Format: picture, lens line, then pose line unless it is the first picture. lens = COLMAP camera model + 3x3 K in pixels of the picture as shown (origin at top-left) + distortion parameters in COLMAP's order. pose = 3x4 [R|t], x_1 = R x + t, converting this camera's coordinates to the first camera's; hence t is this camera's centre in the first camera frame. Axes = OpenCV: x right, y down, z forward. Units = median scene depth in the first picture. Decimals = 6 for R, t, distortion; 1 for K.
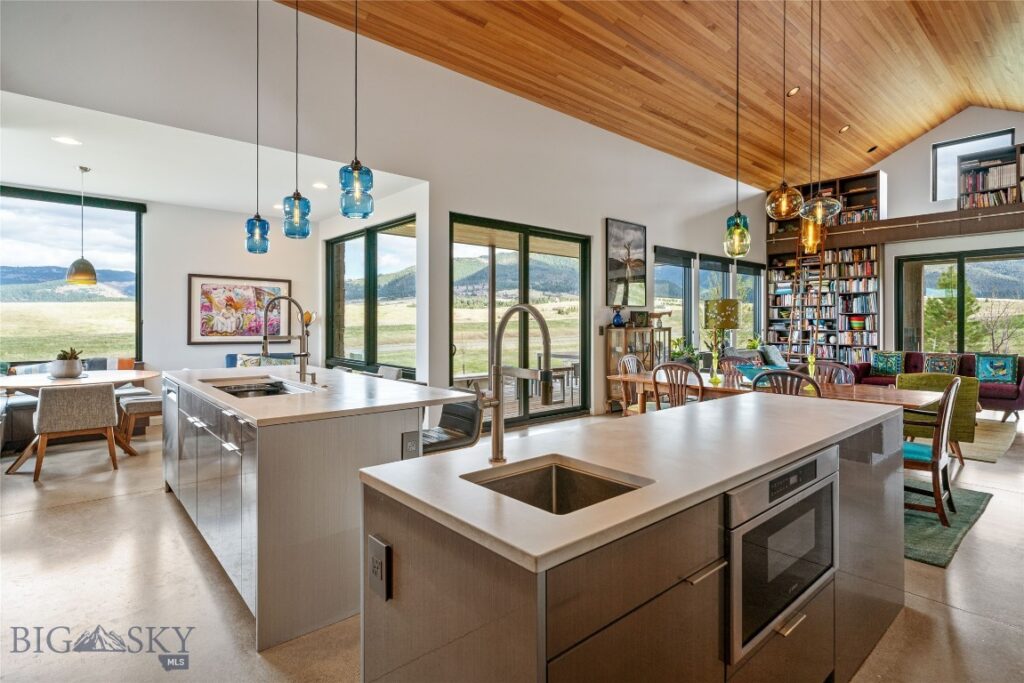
lens RADIAL K [[517.0, 0, 508.4], [0, 517.0, 325.0], [0, 0, 1]] dist [0.000385, 0.000629]
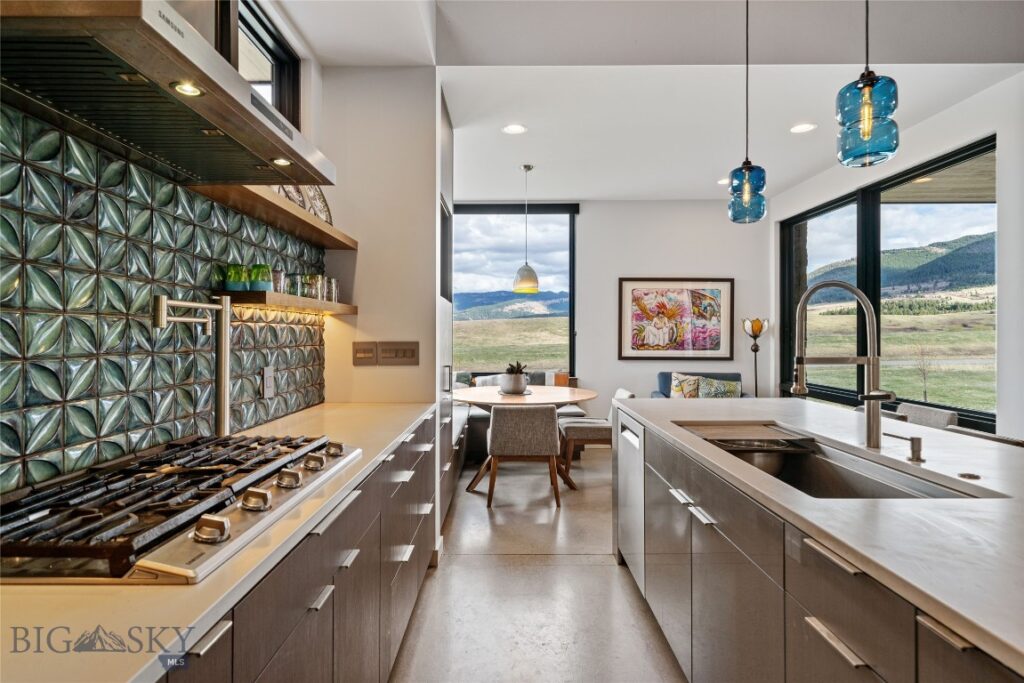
lens RADIAL K [[542.8, 0, 510.2], [0, 542.8, 333.4], [0, 0, 1]] dist [-0.001288, -0.000356]
pose [[0.760302, -0.006349, -0.649539, -0.177894], [0.002371, 0.999973, -0.006998, 0.000047], [0.649565, 0.003781, 0.760296, 0.201229]]
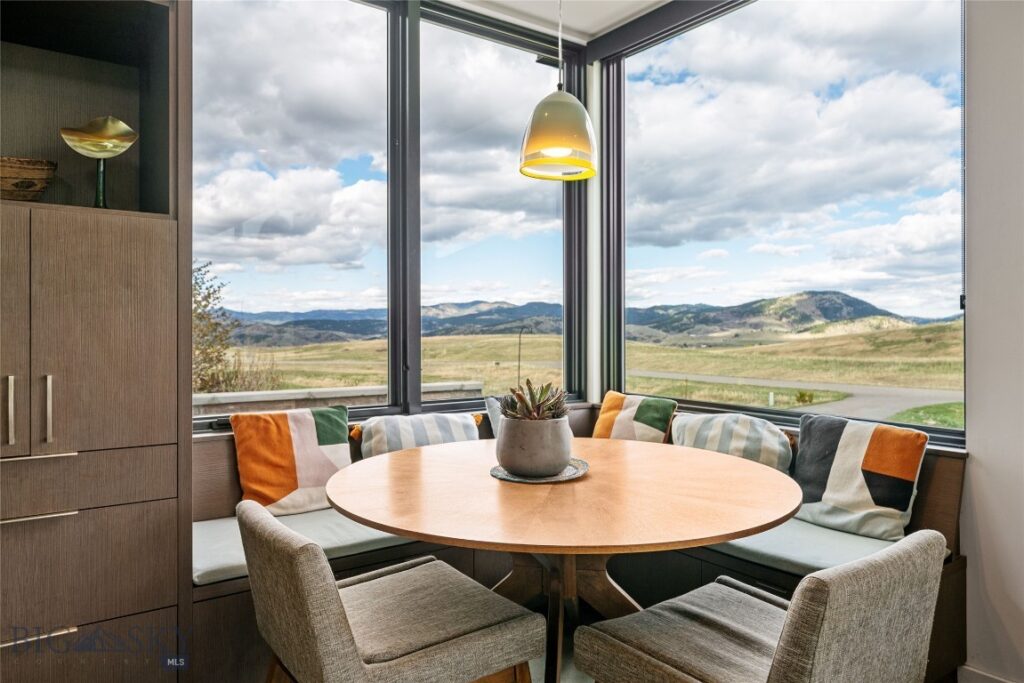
lens RADIAL K [[694.2, 0, 509.9], [0, 694.2, 324.4], [0, 0, 1]] dist [-0.000057, 0.000229]
pose [[-0.093272, -0.007159, -0.995615, -0.335360], [-0.005674, 0.999962, -0.006659, 0.009051], [0.995625, 0.005028, -0.093309, 0.820049]]
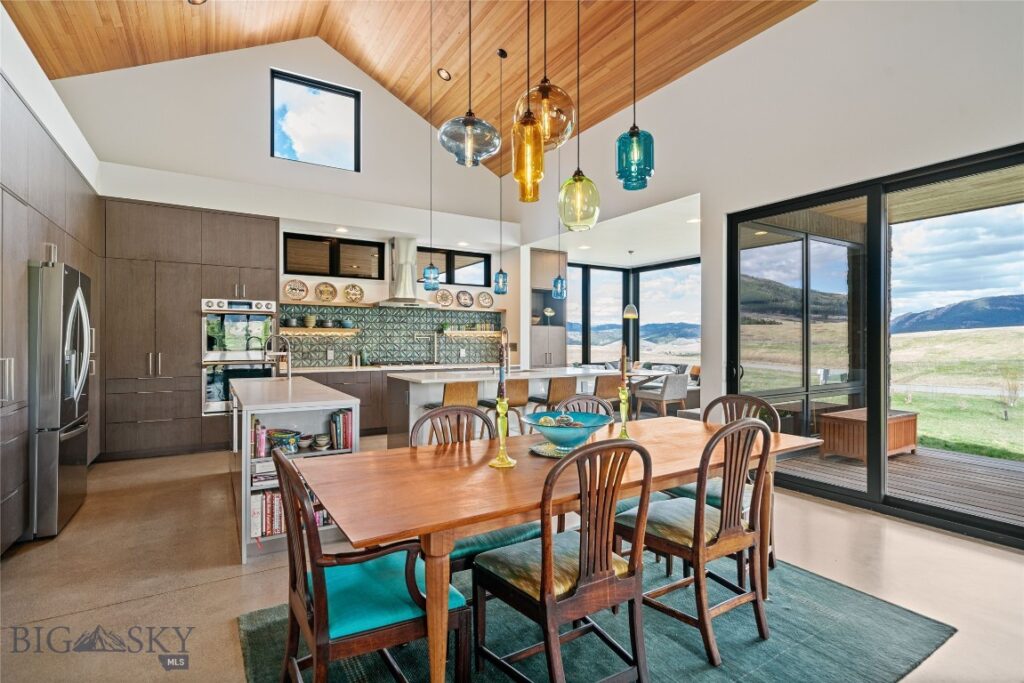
lens RADIAL K [[491.7, 0, 510.1], [0, 491.7, 341.5], [0, 0, 1]] dist [-0.001247, -0.000221]
pose [[-0.159825, 0.000218, -0.987145, 0.699841], [-0.005936, 0.999982, 0.001182, -0.001483], [0.987127, 0.006049, -0.159821, 0.703406]]
